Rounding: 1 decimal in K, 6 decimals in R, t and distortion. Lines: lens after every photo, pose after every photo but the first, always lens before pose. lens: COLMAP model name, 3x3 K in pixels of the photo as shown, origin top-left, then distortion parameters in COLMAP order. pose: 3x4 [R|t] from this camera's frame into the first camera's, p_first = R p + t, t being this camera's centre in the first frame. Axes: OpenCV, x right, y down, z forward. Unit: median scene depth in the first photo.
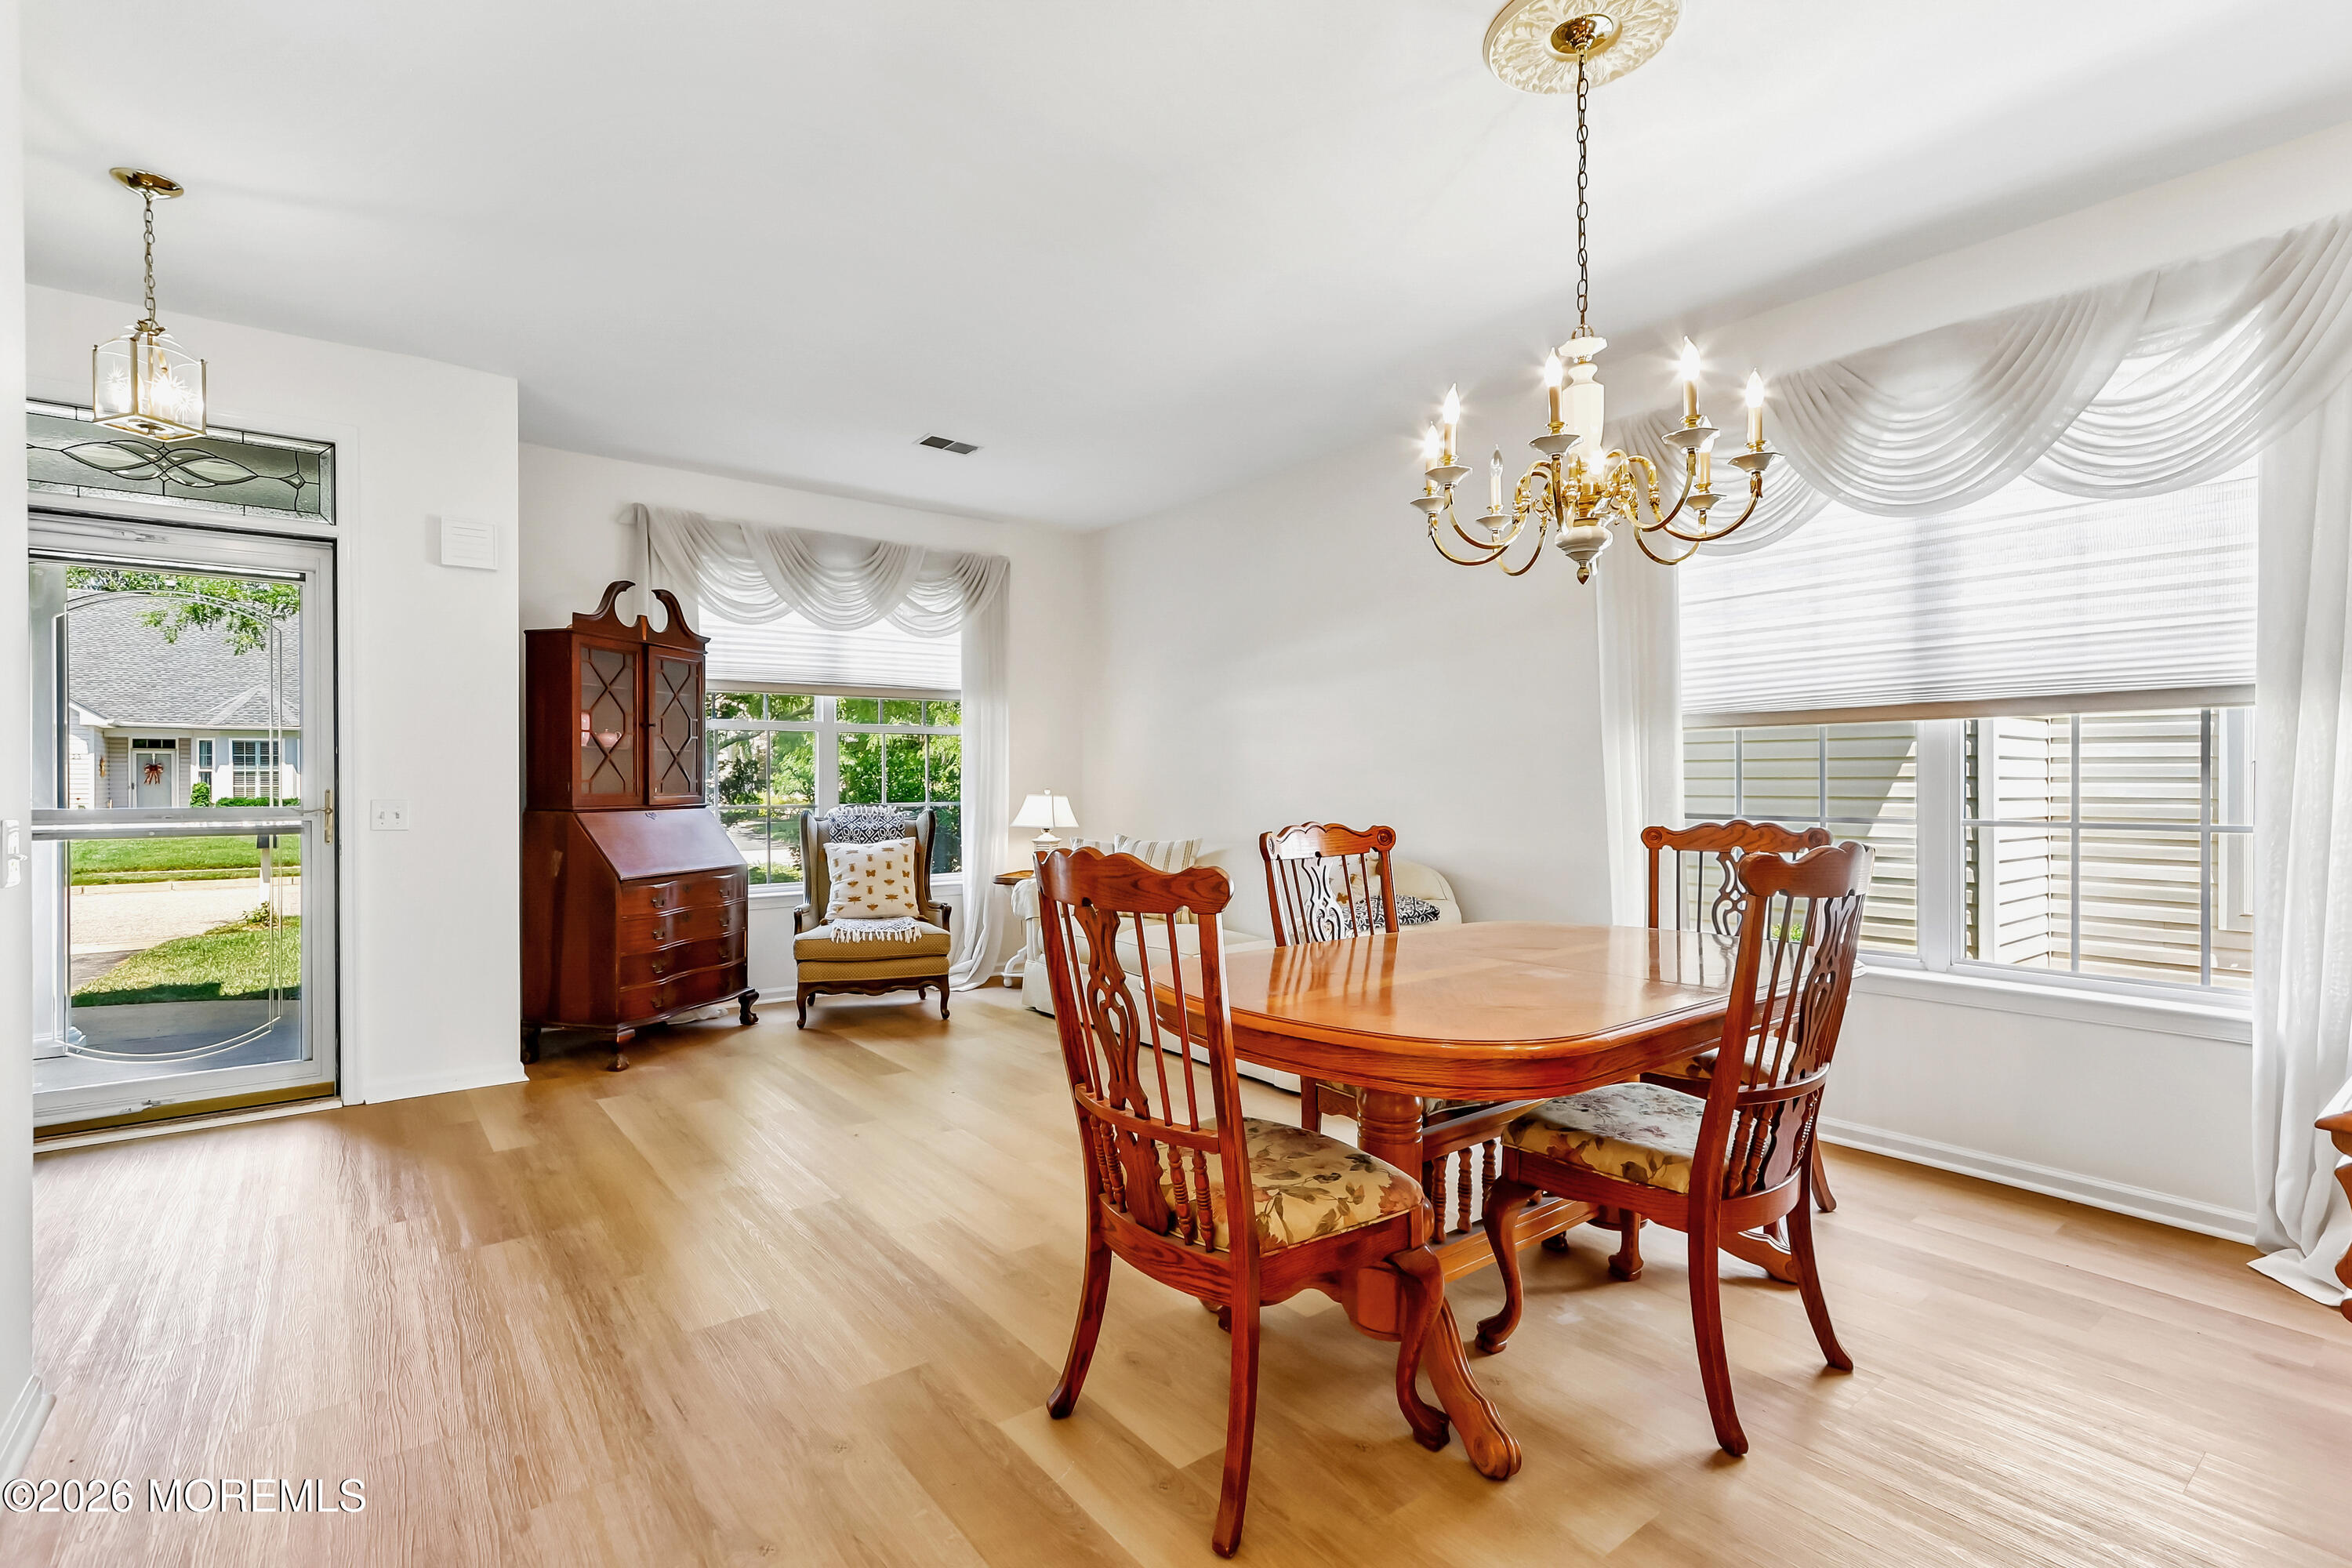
lens RADIAL K [[1095.1, 0, 1162.6], [0, 1095.1, 789.6], [0, 0, 1]] dist [0.000642, 0.000013]
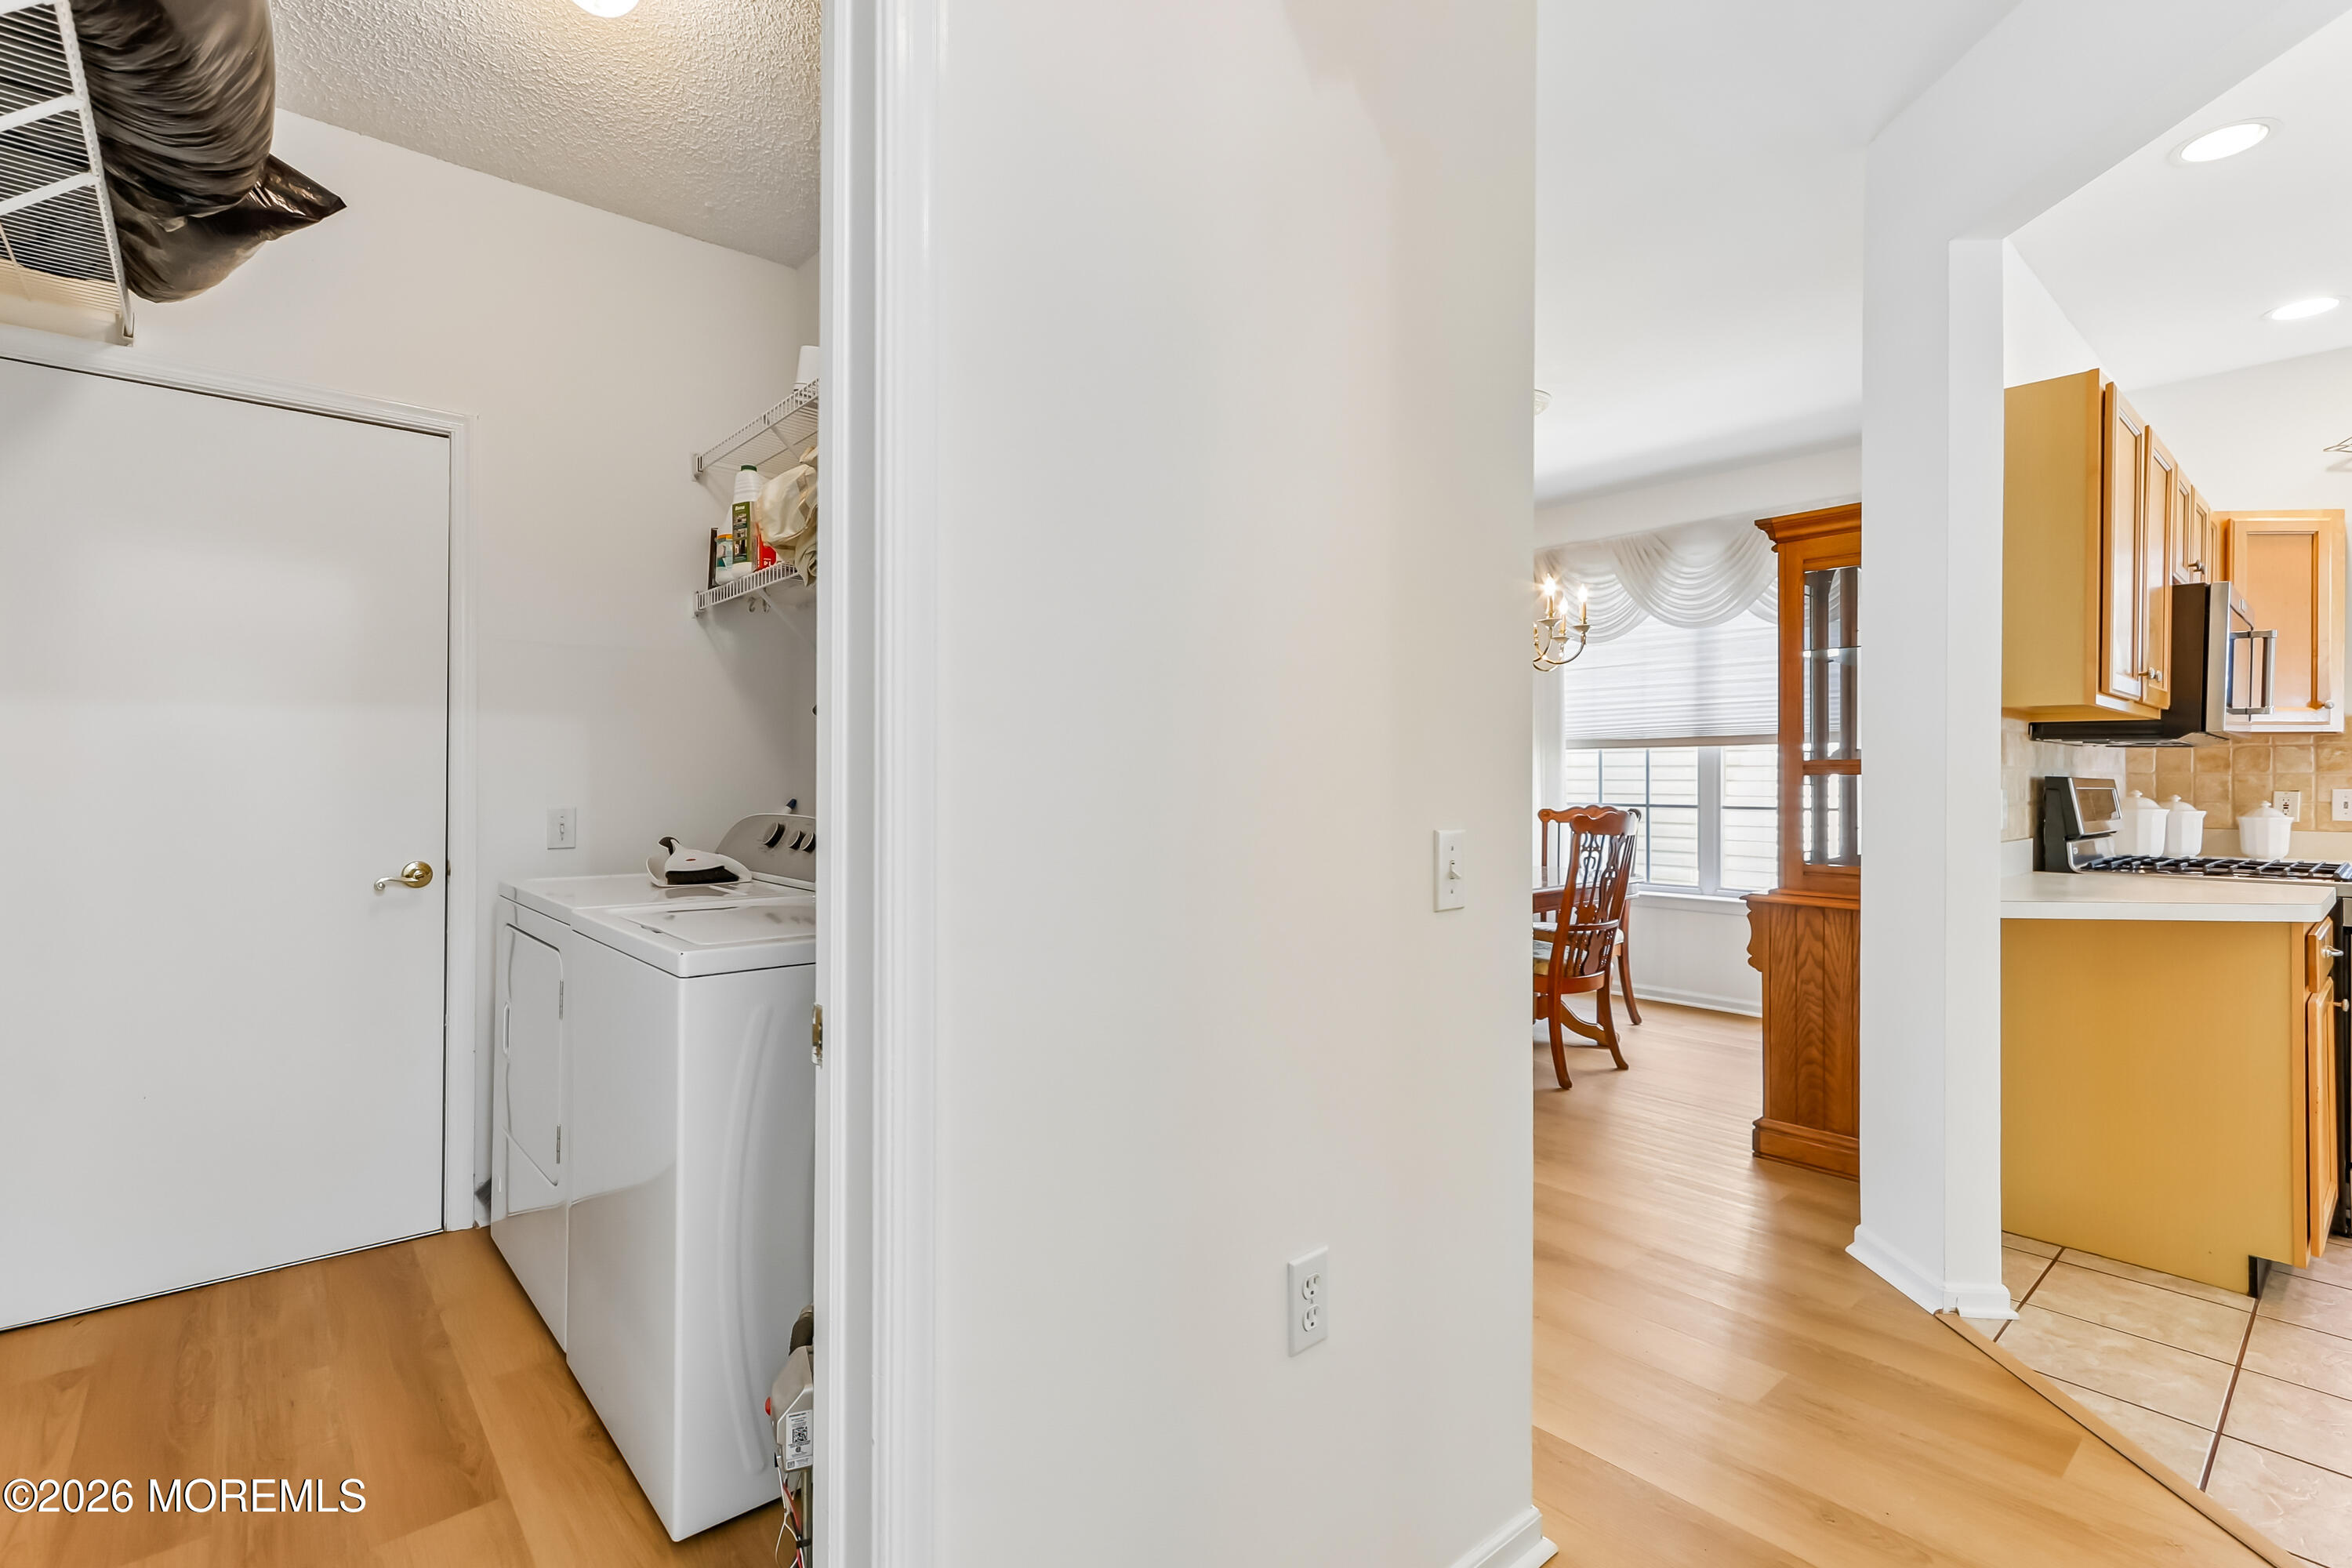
lens RADIAL K [[1096.4, 0, 1169.9], [0, 1096.4, 770.7], [0, 0, 1]] dist [0.003846, 0.000643]
pose [[0.998771, -0.000976, 0.049558, -0.169358], [0.001422, 0.999959, -0.008947, -0.008854], [-0.049547, 0.009007, 0.998731, -0.518437]]
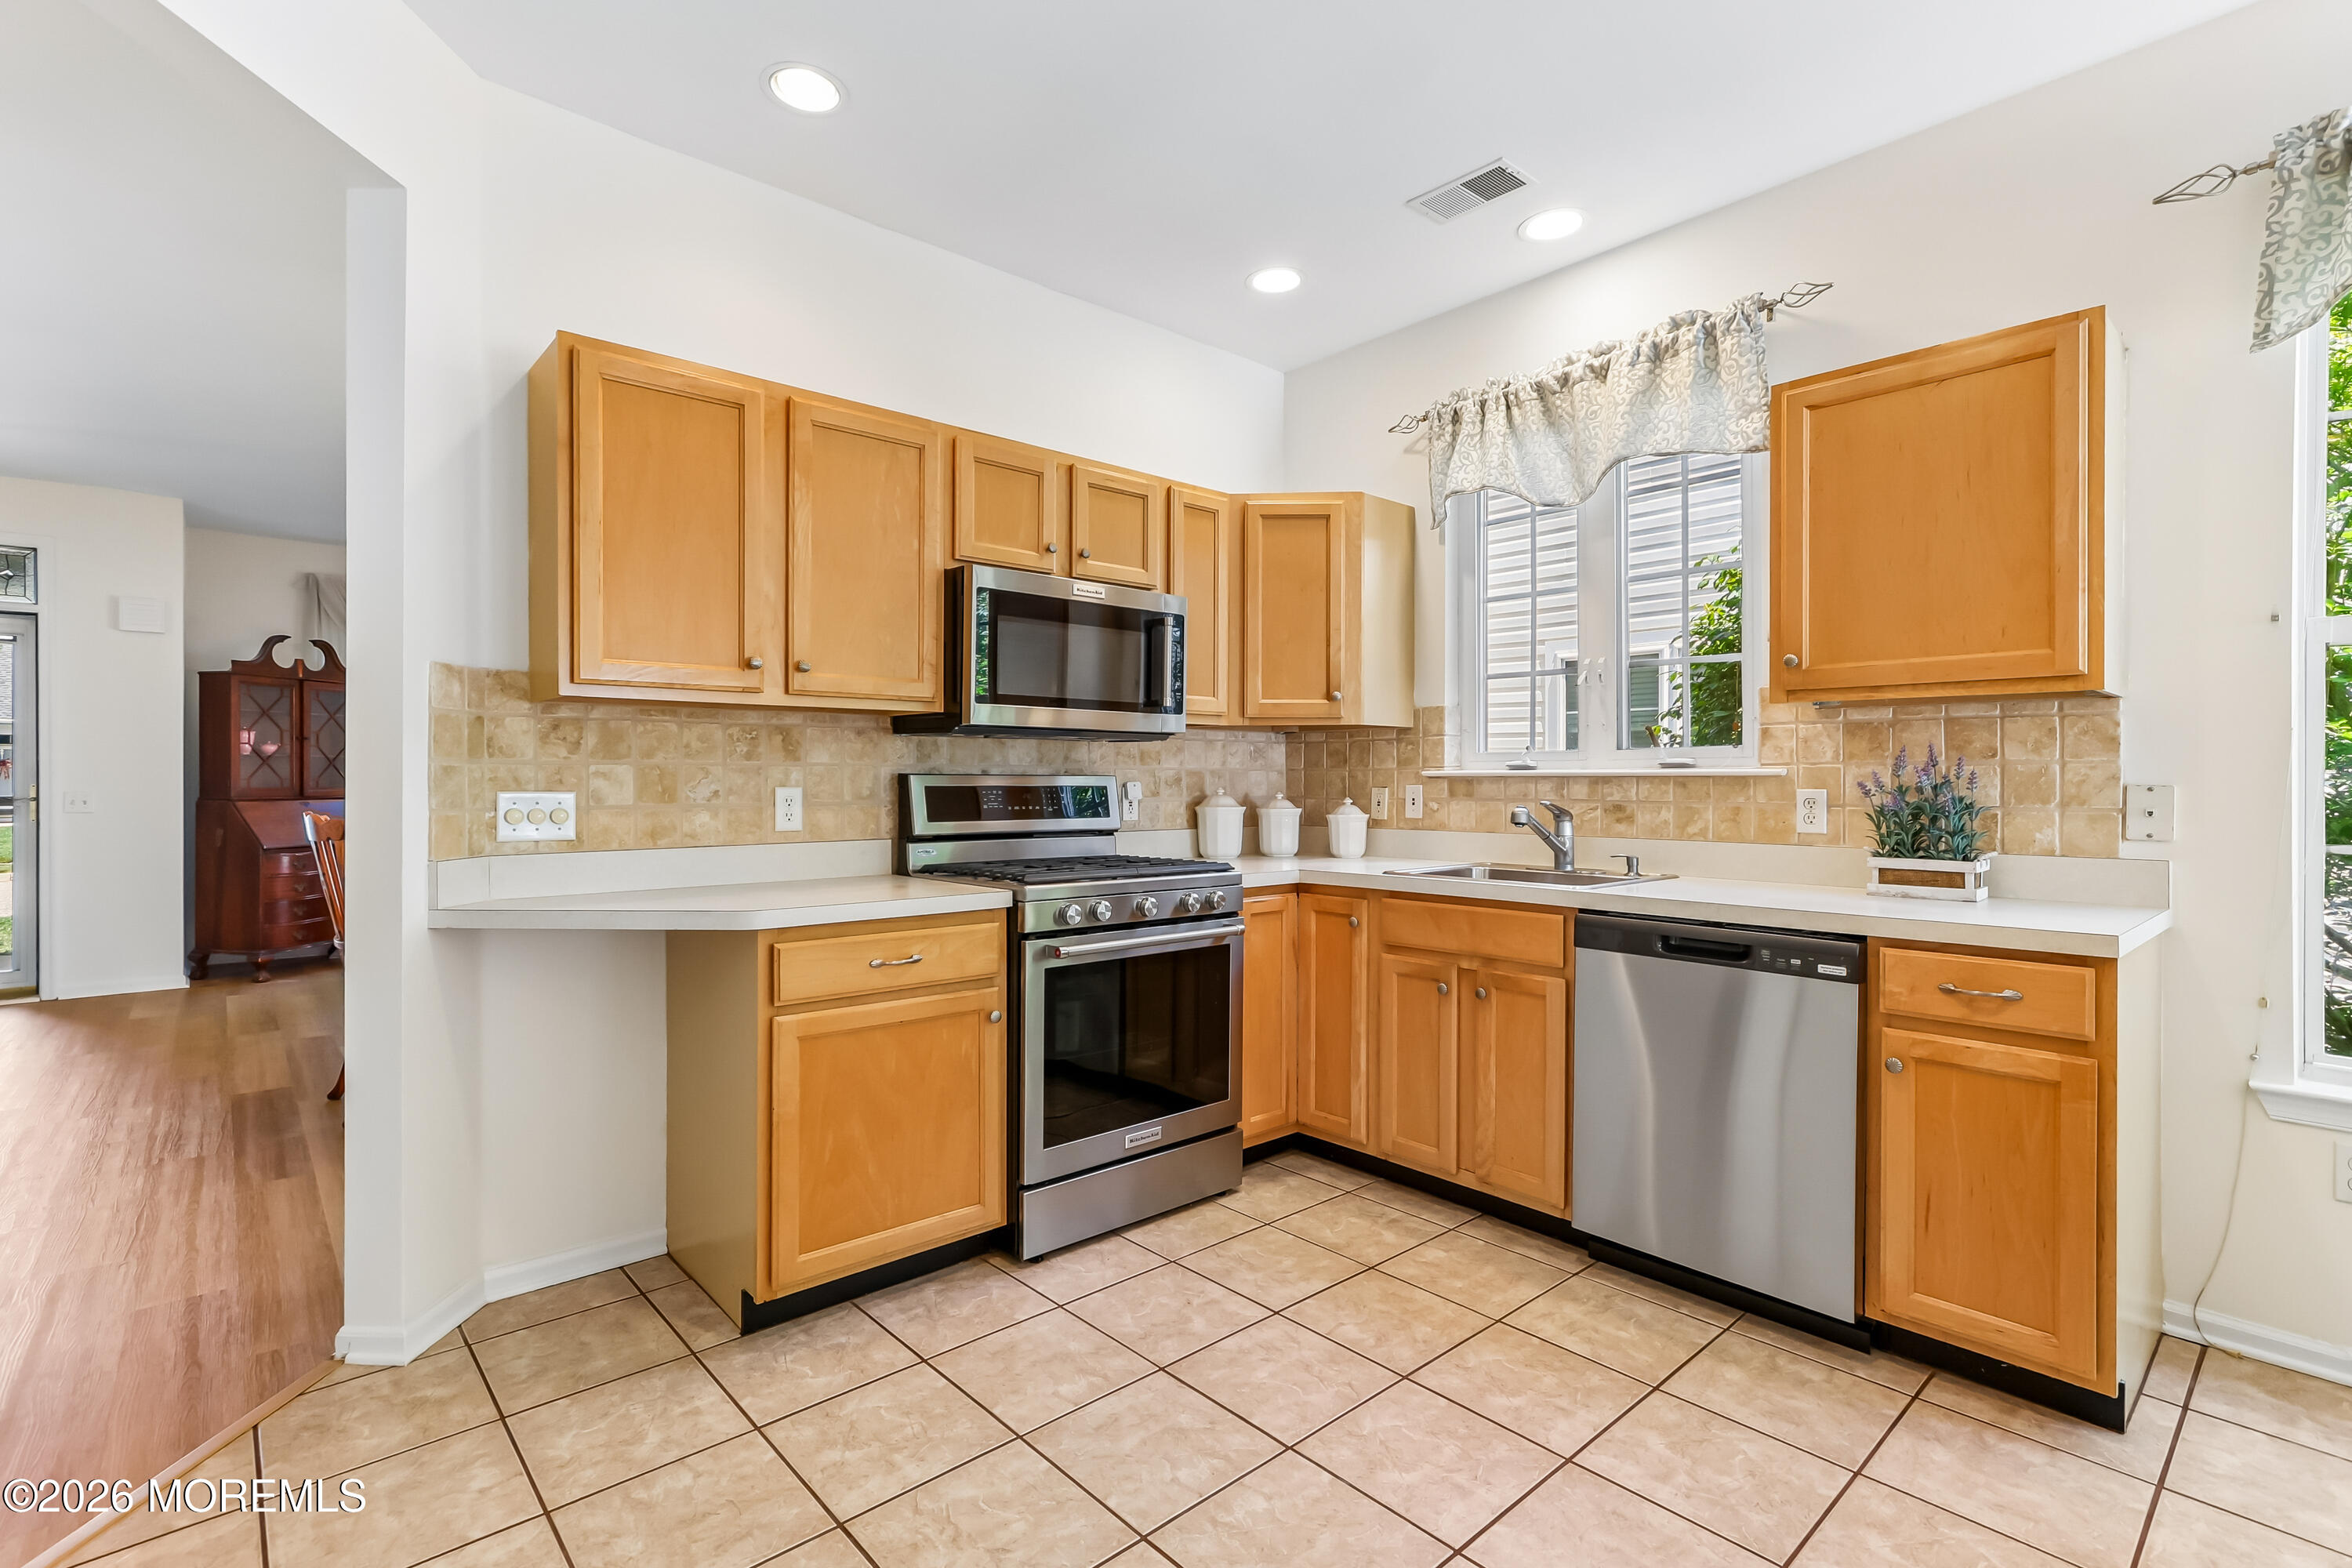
lens RADIAL K [[1092.5, 0, 1176.5], [0, 1092.5, 779.3], [0, 0, 1]] dist [0.000966, 0.001326]
pose [[0.997841, -0.000696, 0.065670, 0.606382], [0.000870, 0.999996, -0.002608, -0.002924], [-0.065668, 0.002659, 0.997838, -0.506607]]
